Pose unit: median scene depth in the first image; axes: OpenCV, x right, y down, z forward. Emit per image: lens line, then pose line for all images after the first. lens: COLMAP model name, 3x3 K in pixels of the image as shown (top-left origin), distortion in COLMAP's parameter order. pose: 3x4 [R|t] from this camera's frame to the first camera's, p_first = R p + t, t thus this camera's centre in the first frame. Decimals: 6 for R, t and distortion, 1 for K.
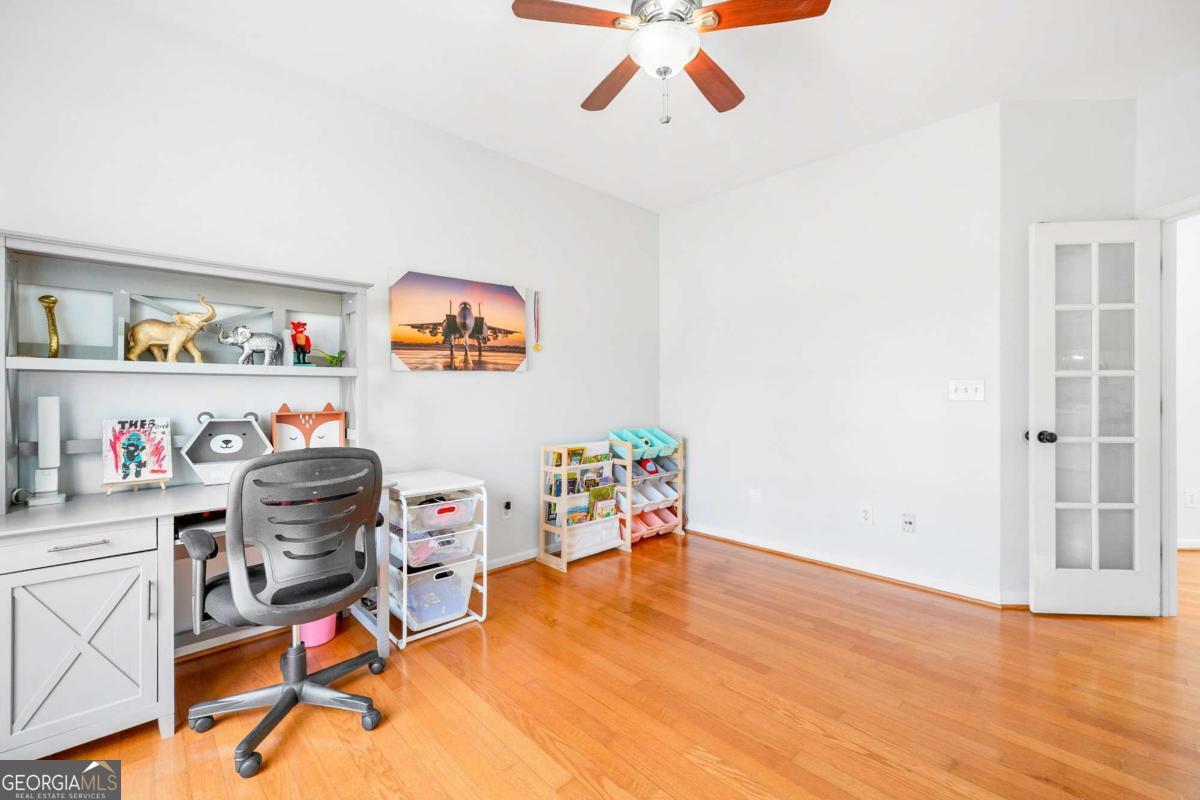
lens RADIAL K [[501.7, 0, 598.1], [0, 501.7, 397.9], [0, 0, 1]] dist [-0.000866, 0.000091]
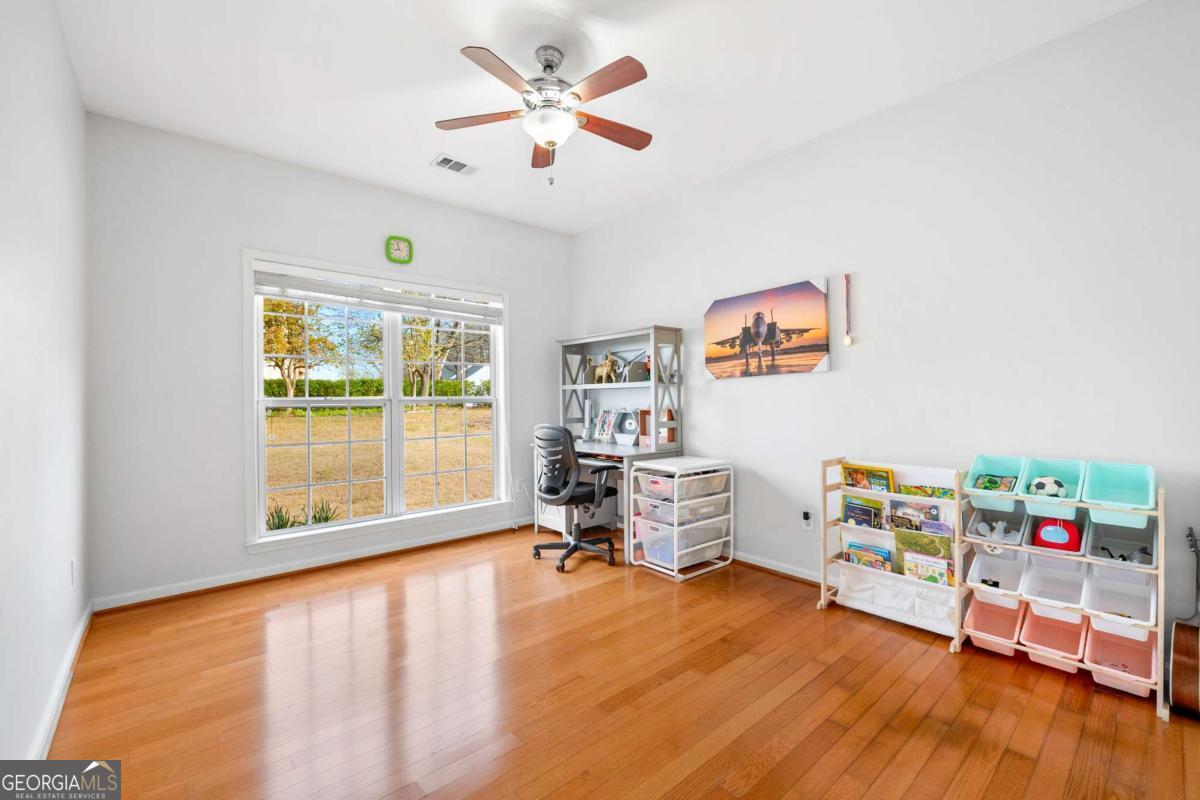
lens RADIAL K [[501.7, 0, 598.1], [0, 501.7, 397.9], [0, 0, 1]] dist [-0.000866, 0.000091]
pose [[-0.053338, -0.001459, -0.998575, 0.820448], [-0.000394, 0.999999, -0.001440, -0.004385], [0.998576, 0.000317, -0.053338, 0.699815]]
